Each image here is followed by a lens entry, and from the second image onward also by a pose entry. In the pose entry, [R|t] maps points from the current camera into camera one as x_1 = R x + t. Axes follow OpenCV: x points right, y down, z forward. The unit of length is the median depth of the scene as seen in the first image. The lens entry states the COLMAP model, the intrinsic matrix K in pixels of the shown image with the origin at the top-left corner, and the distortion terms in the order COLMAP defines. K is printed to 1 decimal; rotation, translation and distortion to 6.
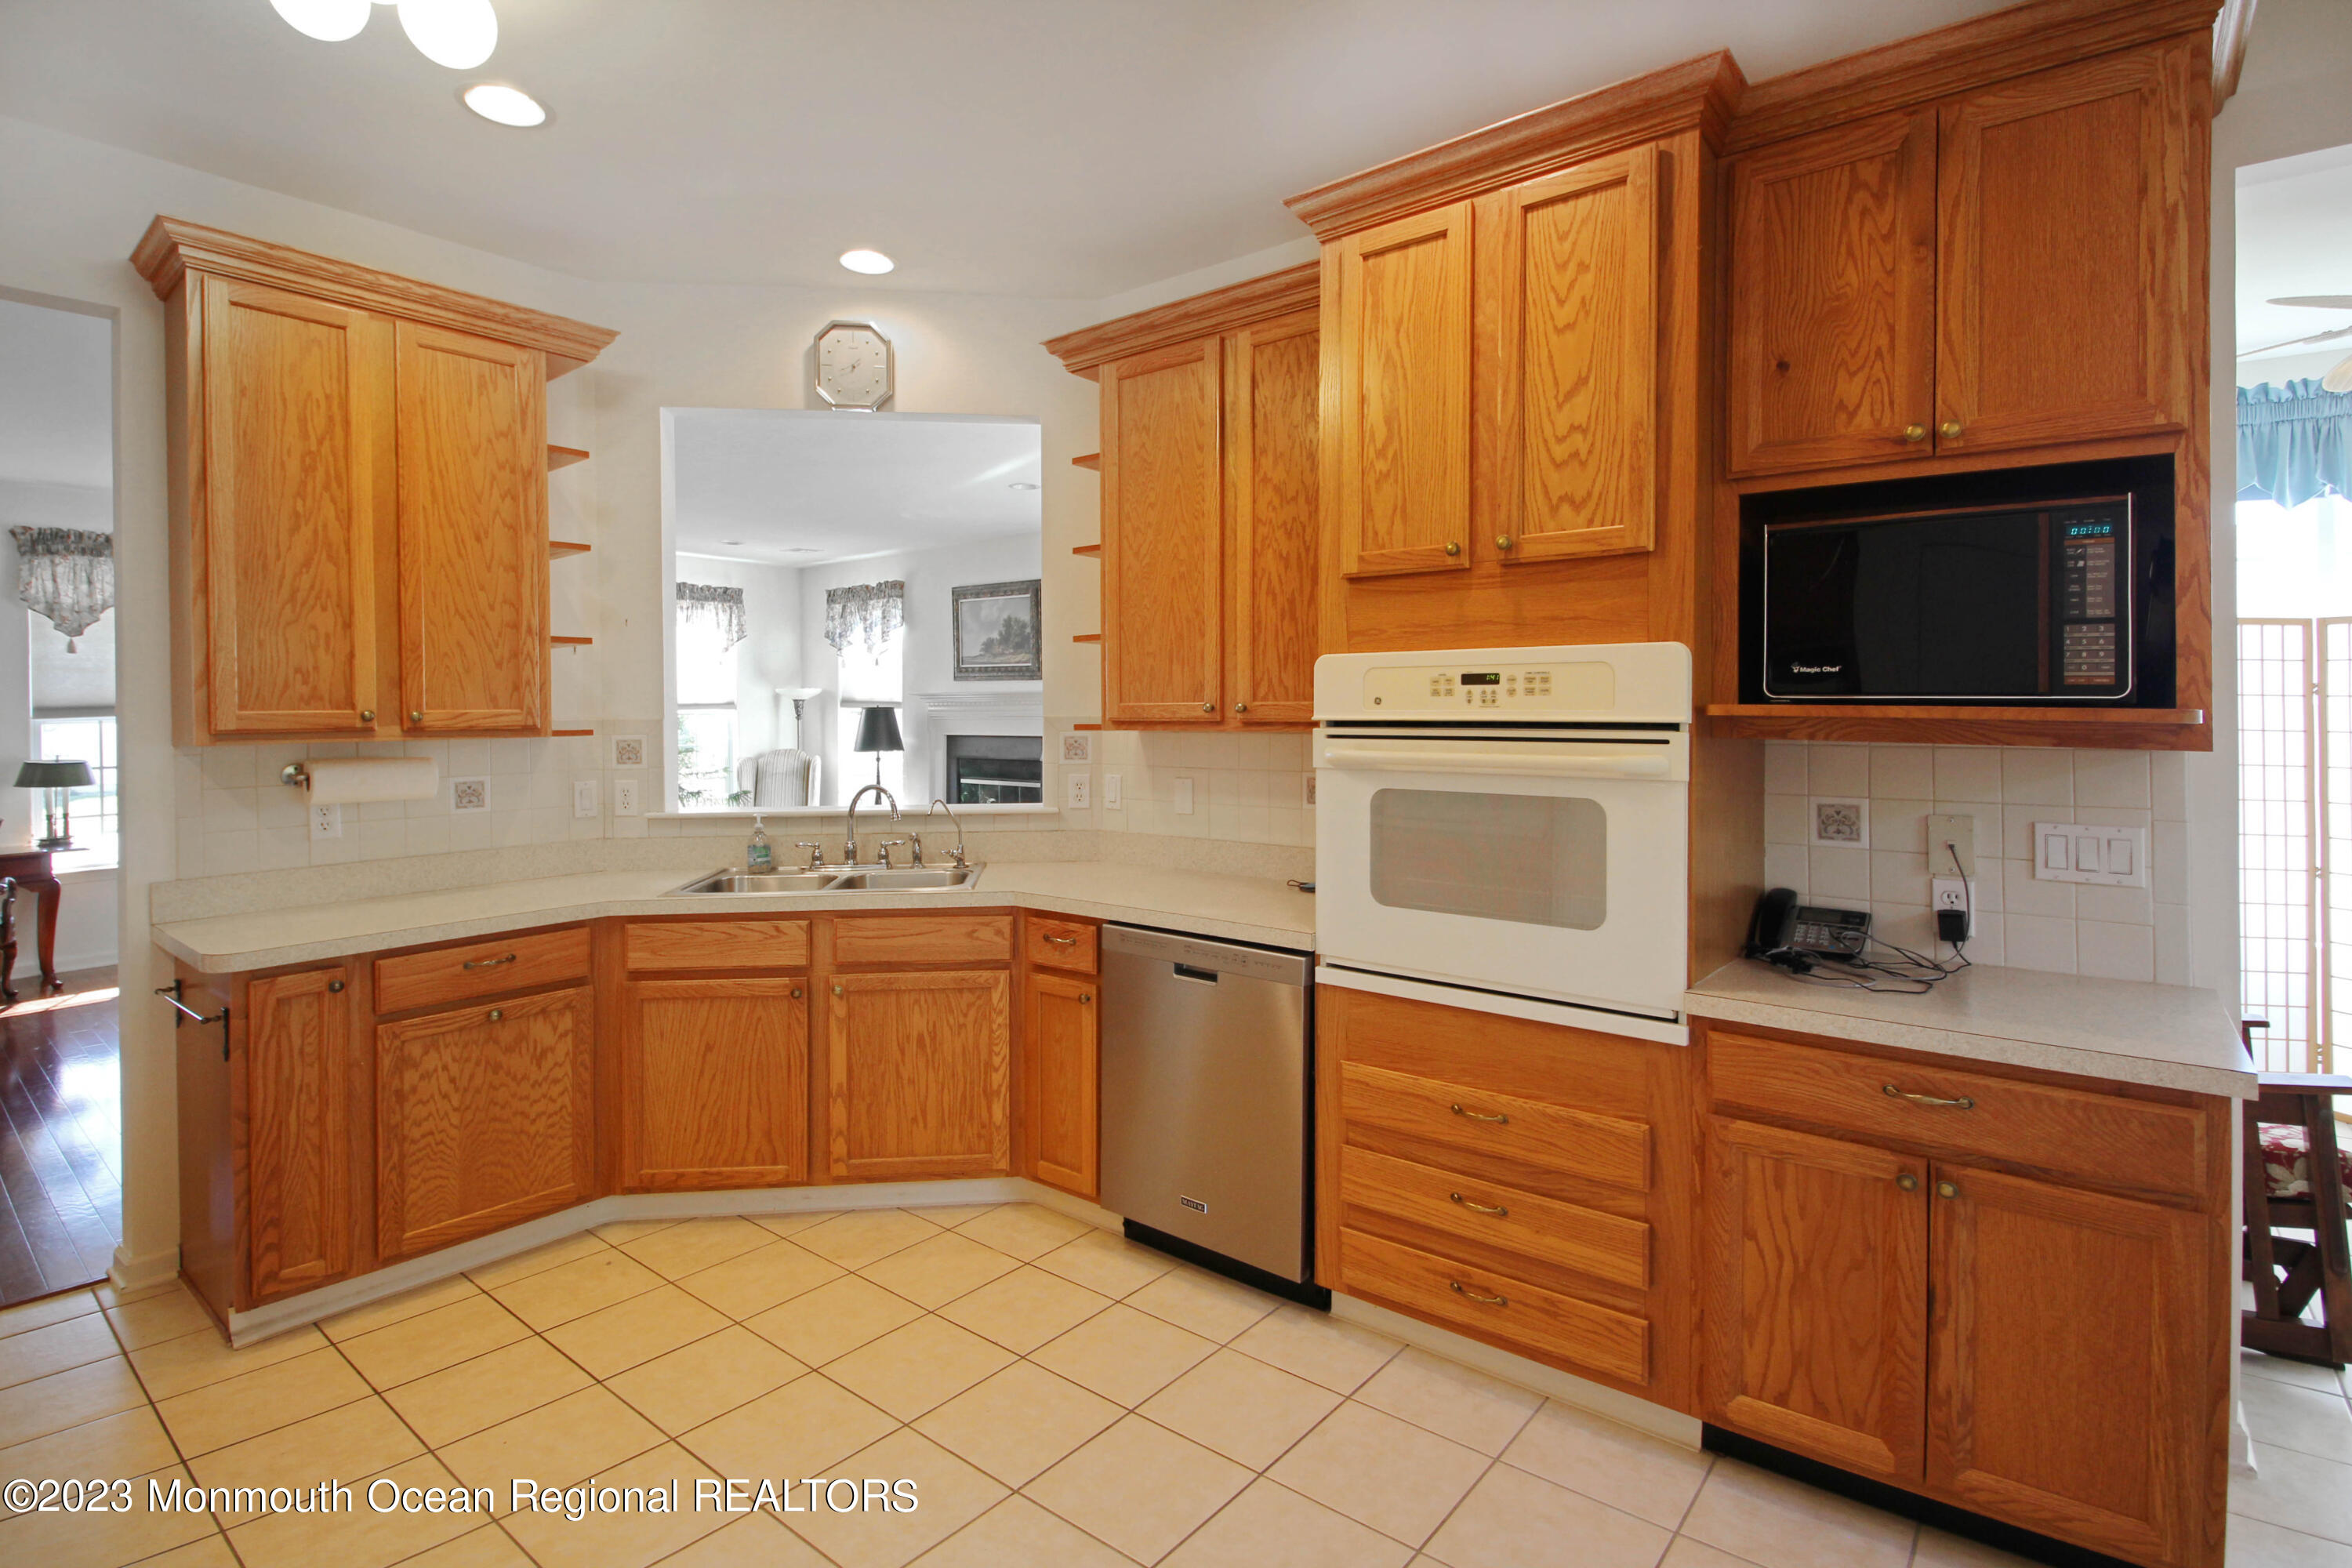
lens RADIAL K [[1055.4, 0, 1193.1], [0, 1055.4, 792.5], [0, 0, 1]] dist [-0.002877, -0.008995]
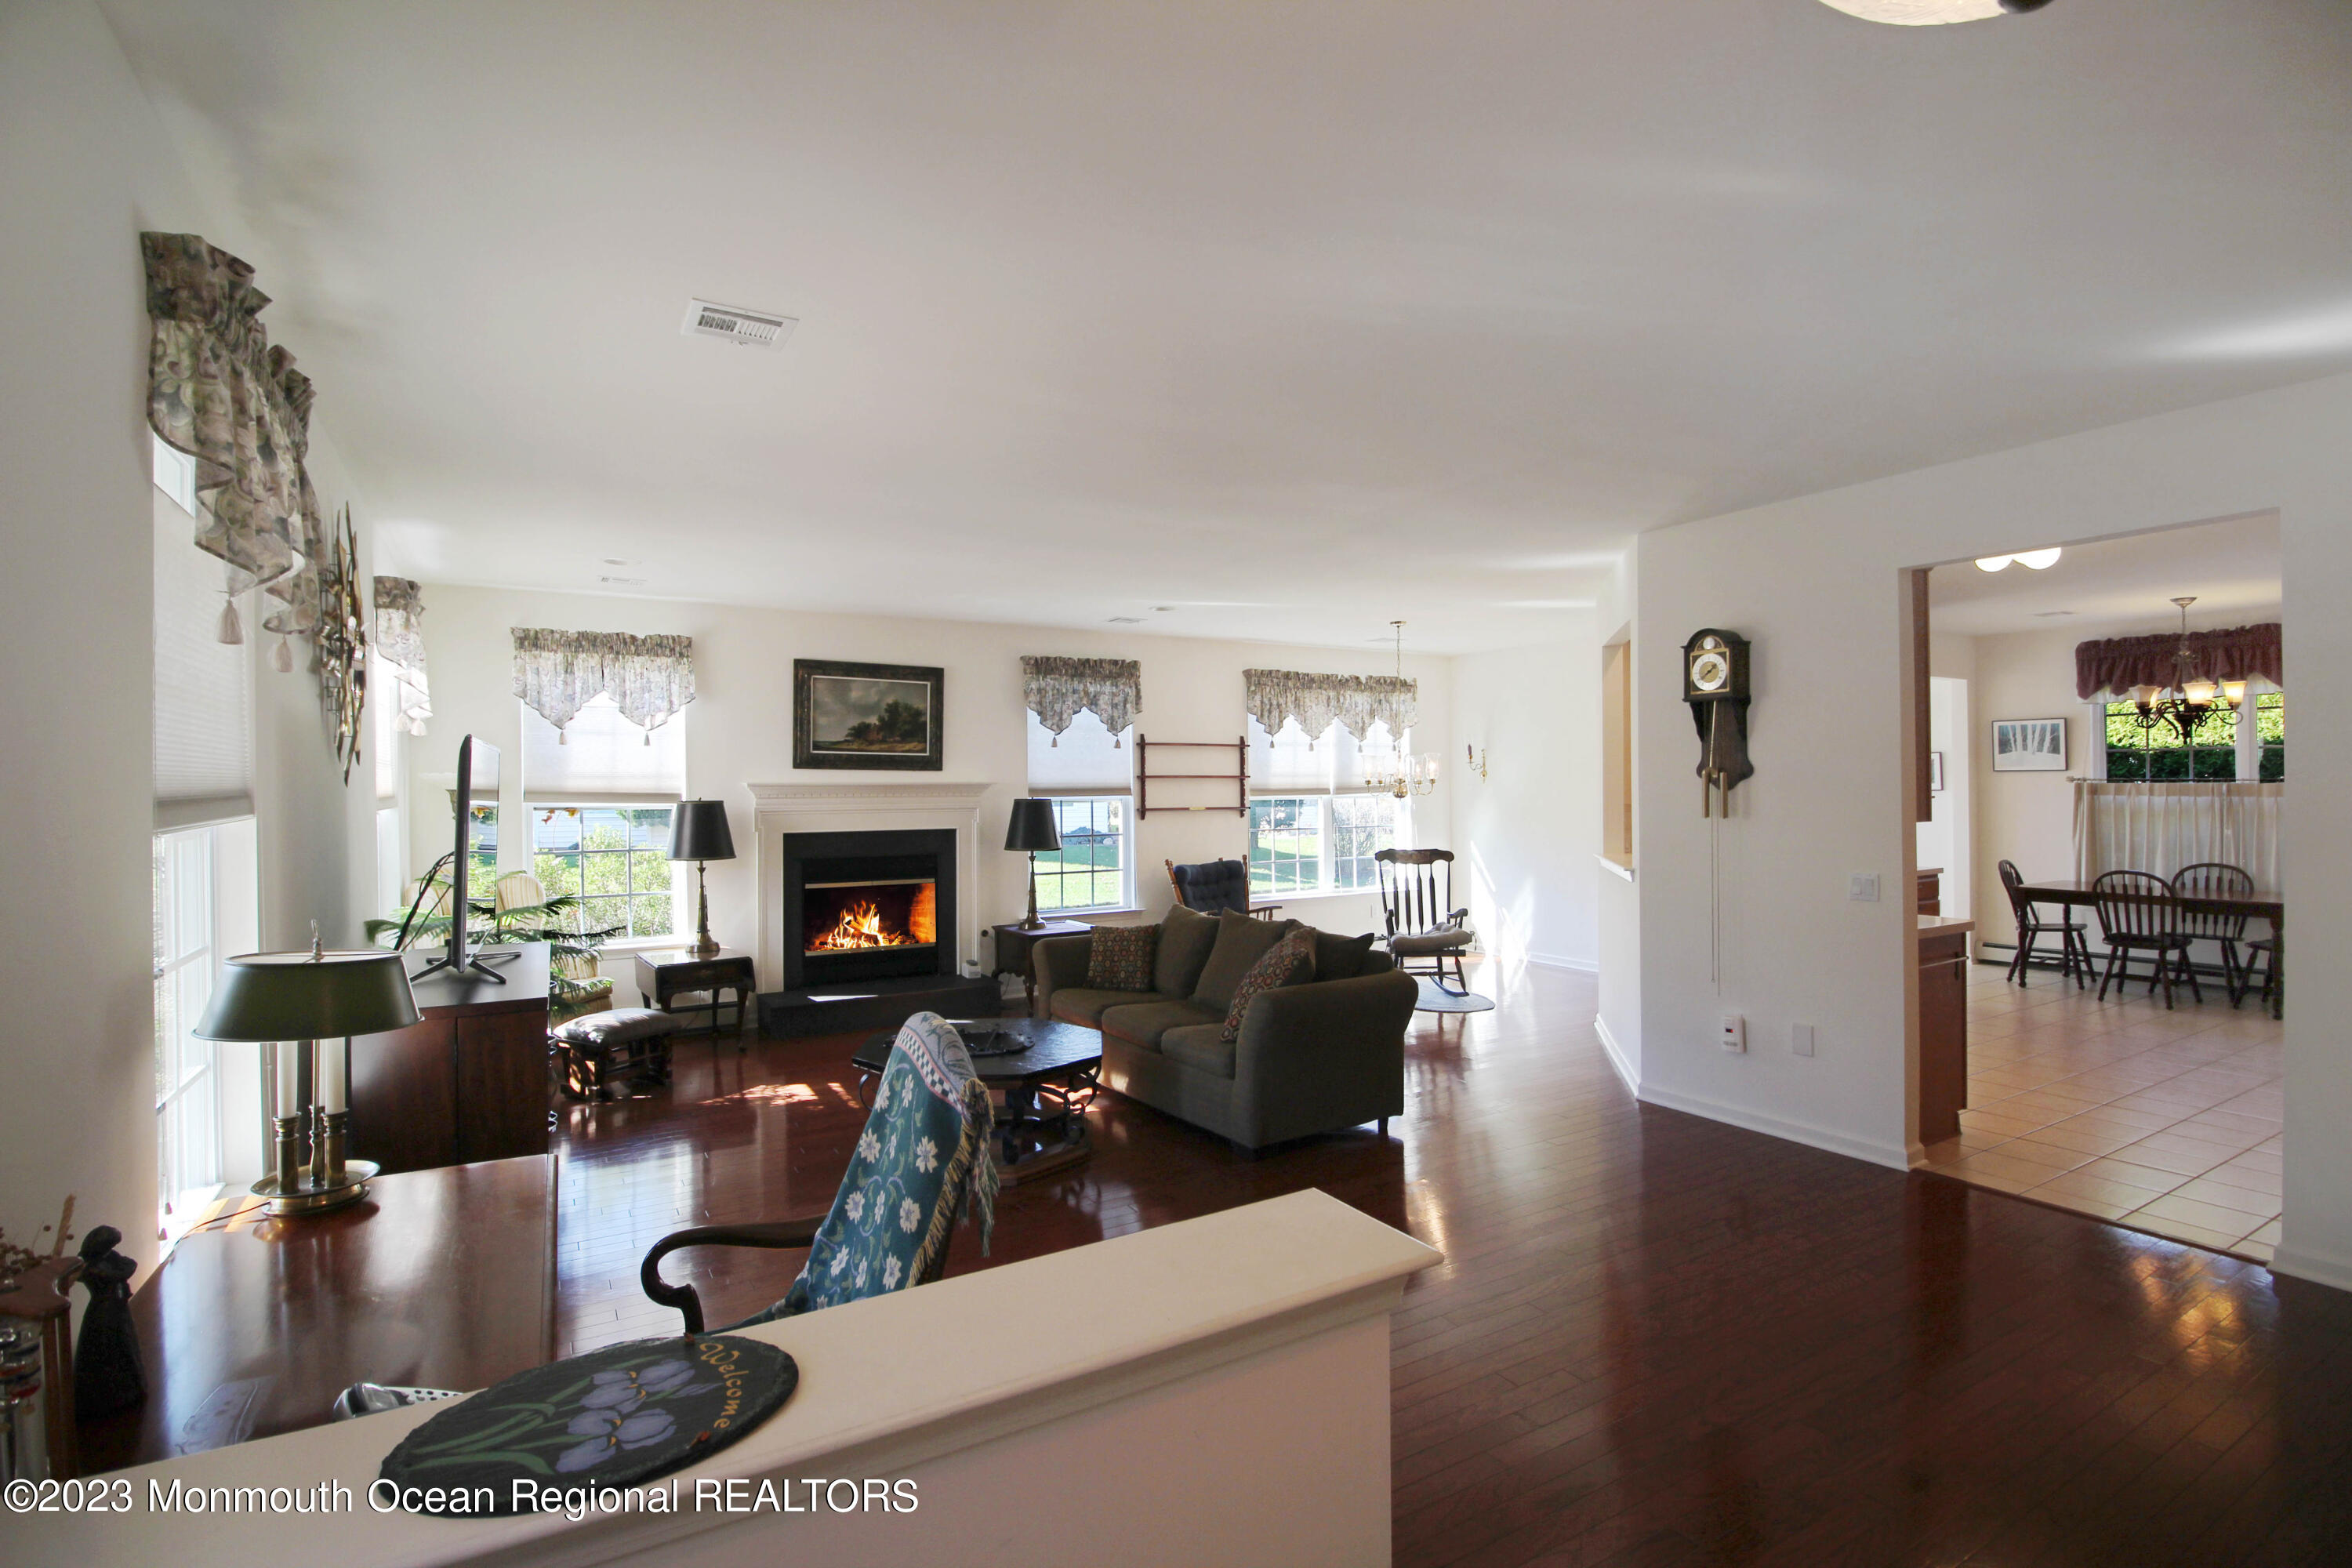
lens RADIAL K [[1092.2, 0, 1164.1], [0, 1092.2, 793.6], [0, 0, 1]] dist [0.003230, -0.015381]
pose [[0.385729, -0.003170, 0.922607, -3.028366], [0.079558, 0.996384, -0.029838, -0.132857], [-0.919176, 0.084910, 0.384586, 1.376560]]
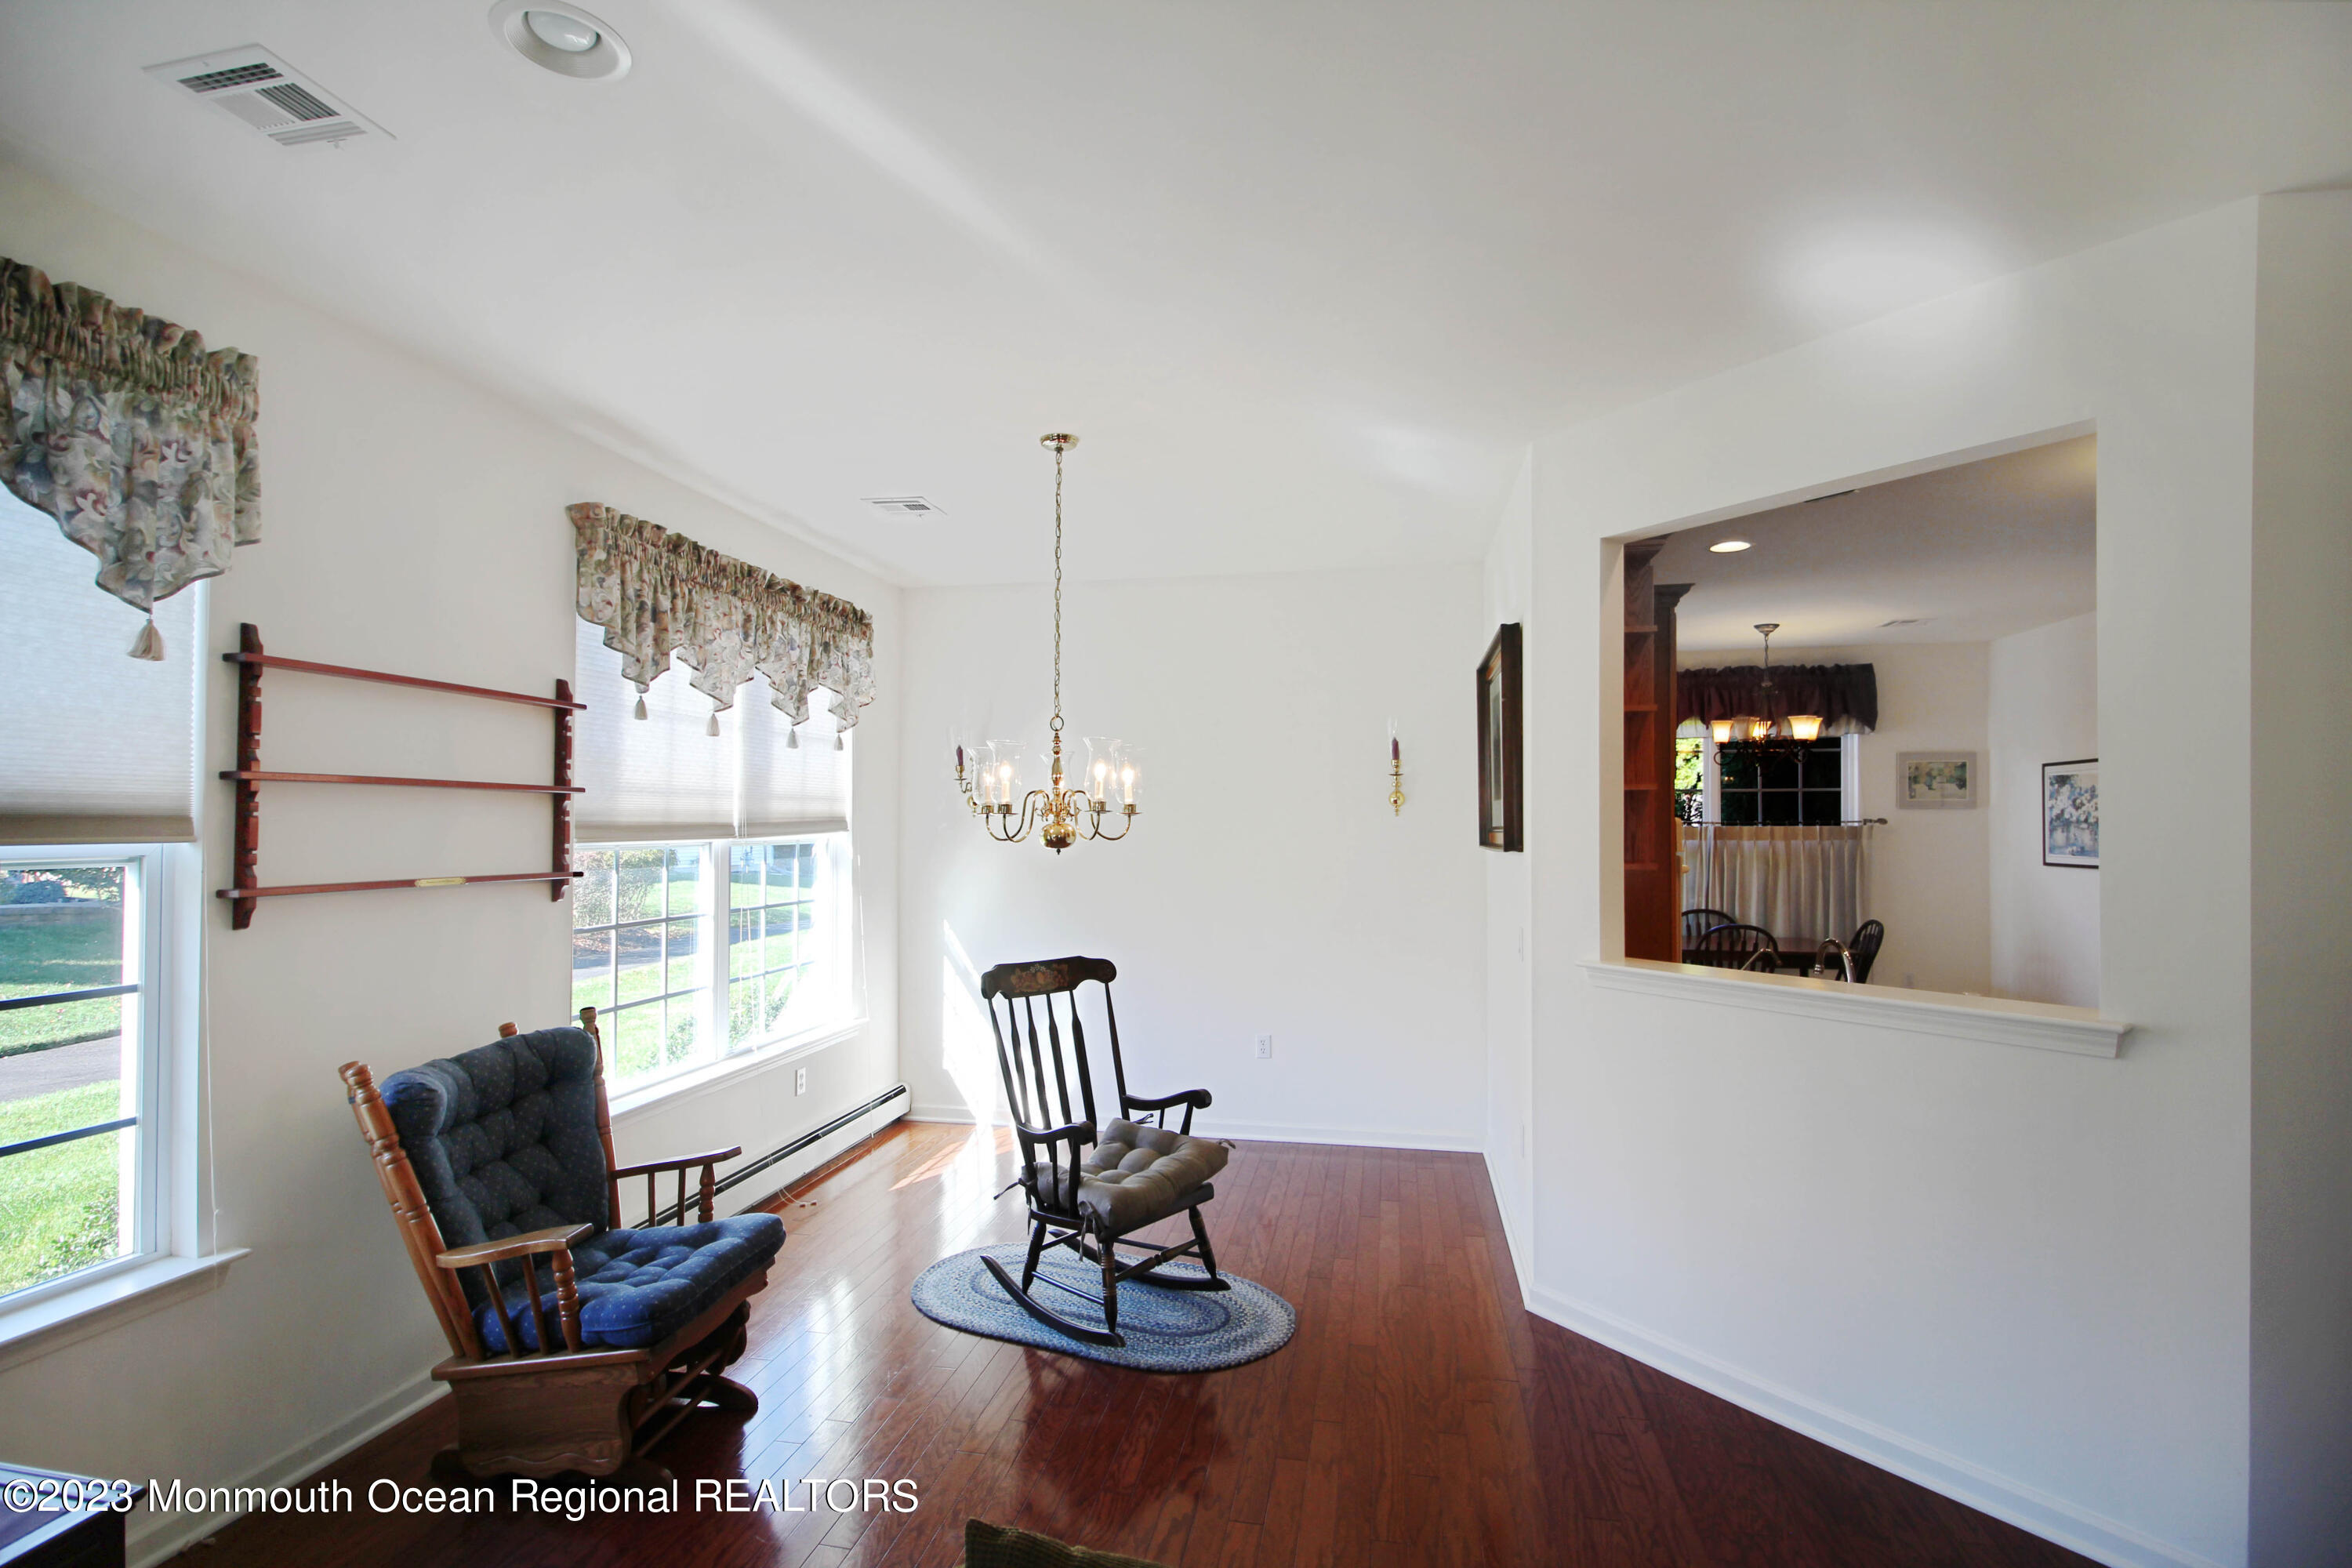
lens RADIAL K [[1092.2, 0, 1164.1], [0, 1092.2, 793.6], [0, 0, 1]] dist [0.003230, -0.015381]
pose [[-0.431452, 0.029570, 0.901651, -1.130577], [0.072822, 0.997343, 0.002138, -0.219592], [-0.899192, 0.066582, -0.432459, 2.423763]]
